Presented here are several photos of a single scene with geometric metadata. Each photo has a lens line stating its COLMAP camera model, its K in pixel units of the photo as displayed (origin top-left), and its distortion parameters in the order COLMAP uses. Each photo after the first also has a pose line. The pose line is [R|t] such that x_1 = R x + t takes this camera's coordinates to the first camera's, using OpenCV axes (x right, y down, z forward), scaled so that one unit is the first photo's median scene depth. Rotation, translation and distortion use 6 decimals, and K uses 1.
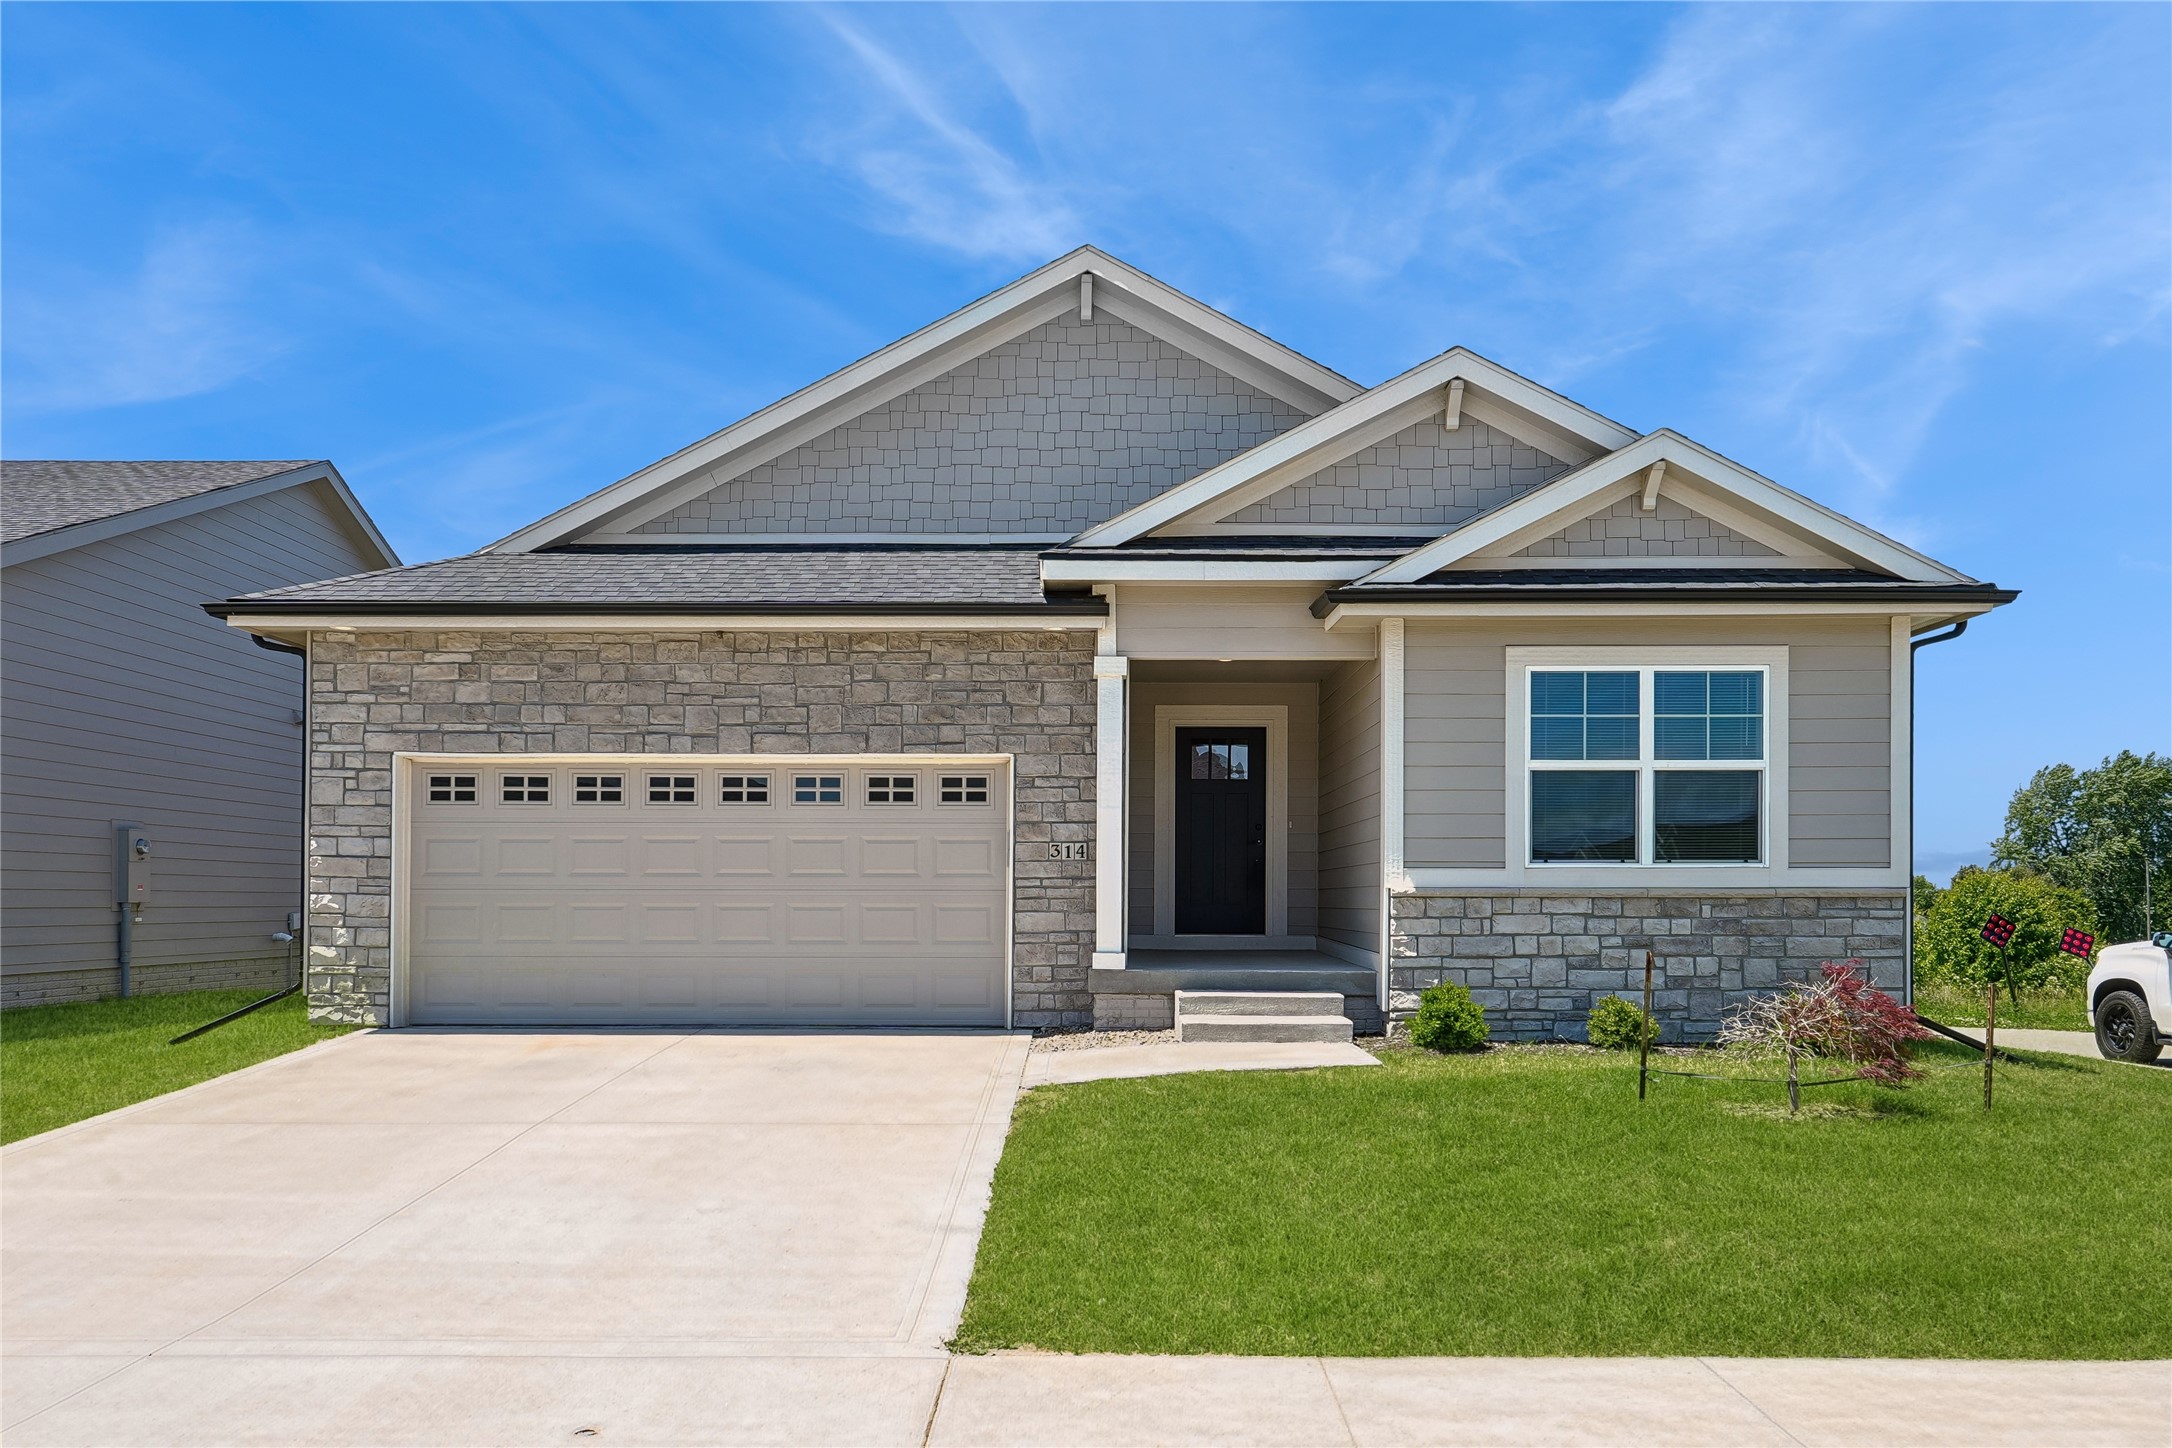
lens RADIAL K [[1505.8, 0, 1085.8], [0, 1505.8, 740.3], [0, 0, 1]] dist [-0.005413, -0.000449]
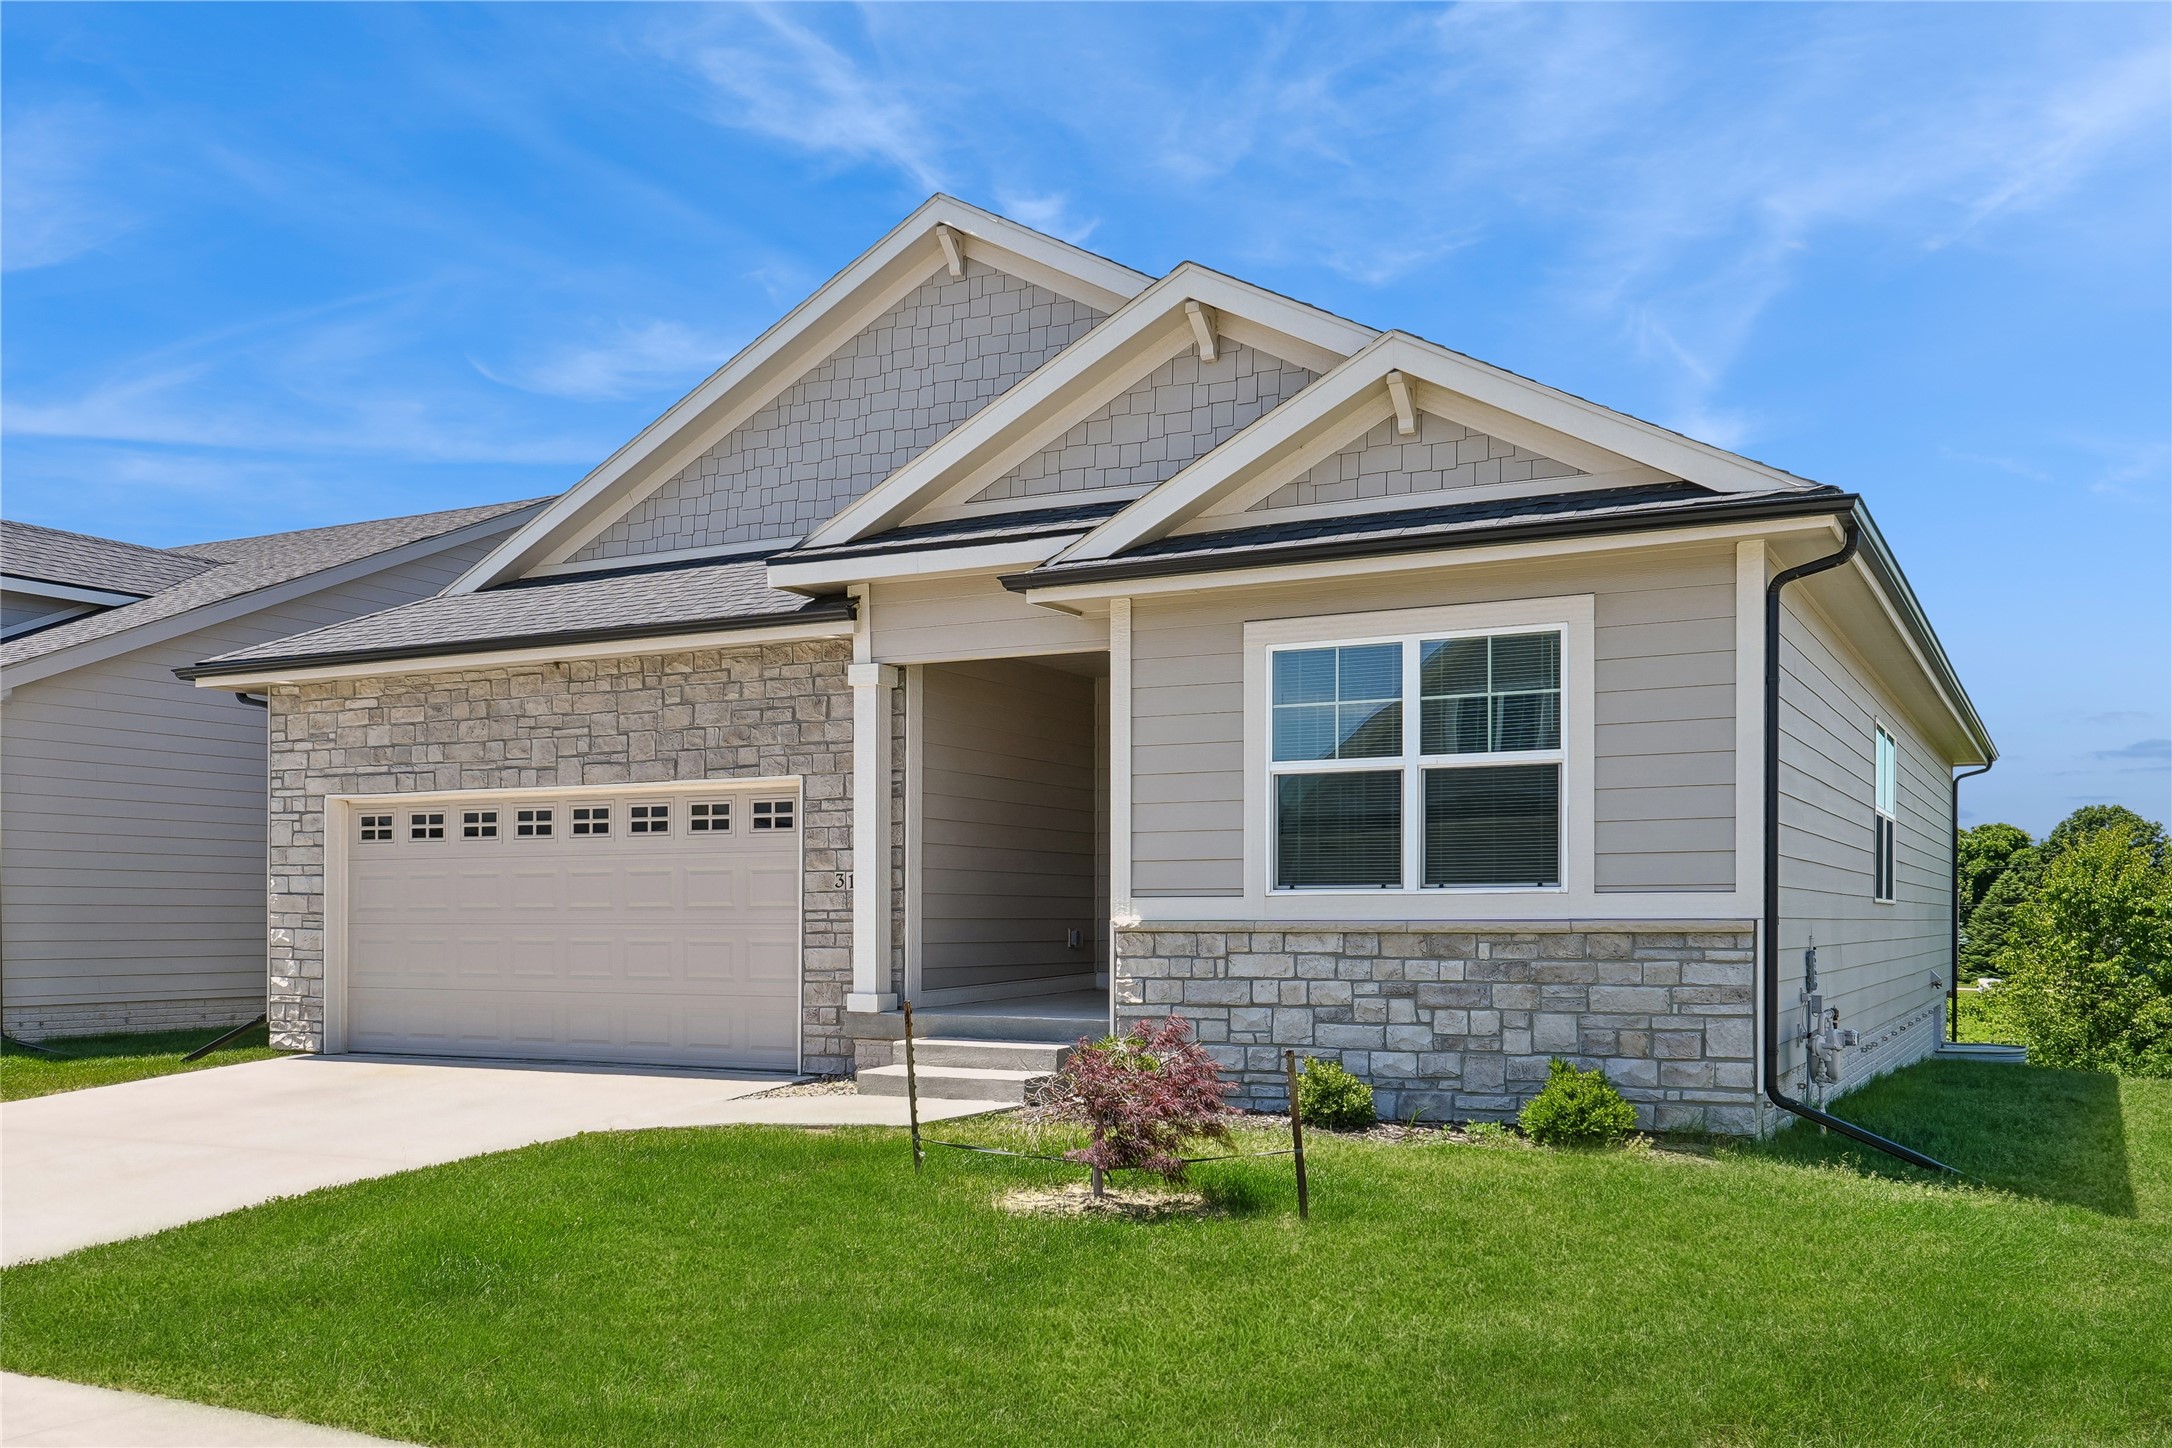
lens RADIAL K [[1921.3, 0, 1085.0], [0, 1921.3, 712.6], [0, 0, 1]] dist [-0.010633, 0.005670]
pose [[0.888213, -0.051929, -0.456487, 0.664475], [0.048293, 0.998640, -0.019636, 0.002178], [0.456886, -0.004604, 0.889513, 0.039495]]
